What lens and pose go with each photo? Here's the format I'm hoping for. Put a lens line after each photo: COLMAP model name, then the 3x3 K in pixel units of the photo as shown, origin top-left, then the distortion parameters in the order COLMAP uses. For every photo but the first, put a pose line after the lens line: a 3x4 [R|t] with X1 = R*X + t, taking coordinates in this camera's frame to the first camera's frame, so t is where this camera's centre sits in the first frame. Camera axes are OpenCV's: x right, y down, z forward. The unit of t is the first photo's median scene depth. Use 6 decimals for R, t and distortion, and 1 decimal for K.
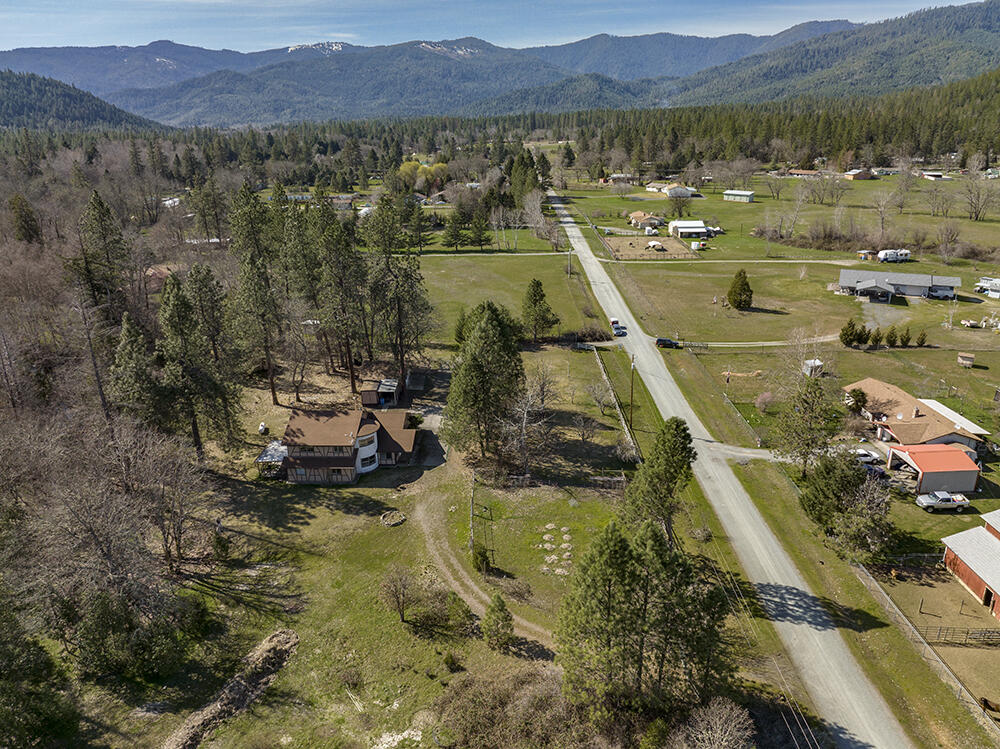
lens RADIAL K [[707.4, 0, 500.4], [0, 707.4, 374.3], [0, 0, 1]] dist [-0.038018, -0.000877]
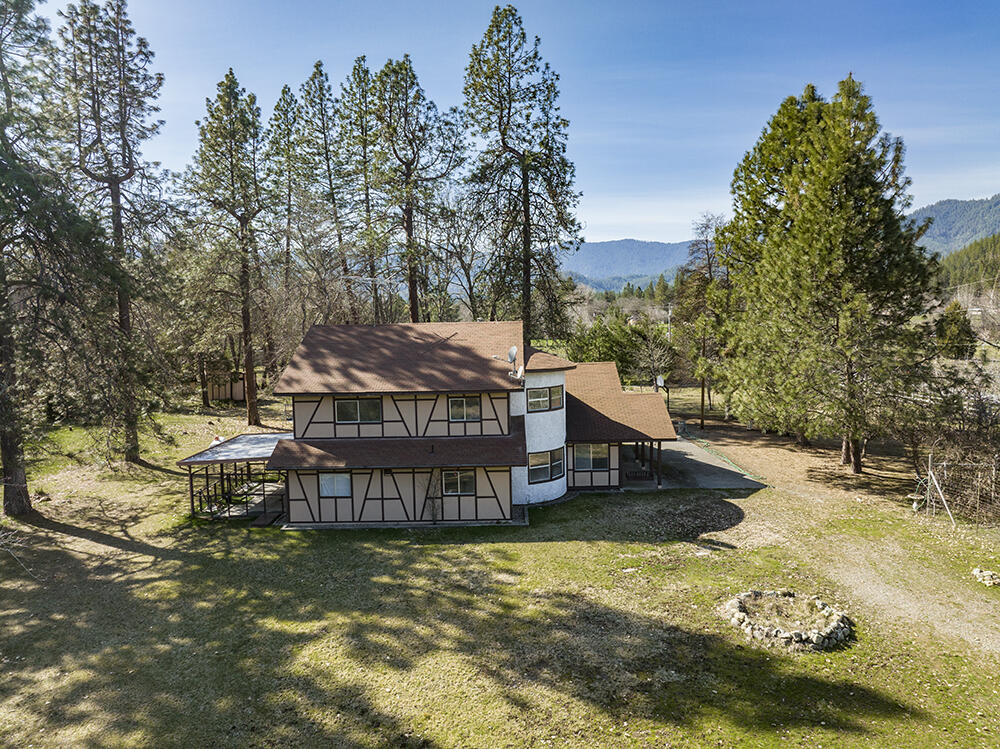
lens RADIAL K [[707.4, 0, 499.3], [0, 707.4, 374.6], [0, 0, 1]] dist [-0.038018, -0.000877]
pose [[0.999133, 0.002345, 0.041575, -0.226632], [0.009179, 0.961452, -0.274821, 0.174032], [-0.040617, 0.274964, 0.960596, 0.700844]]
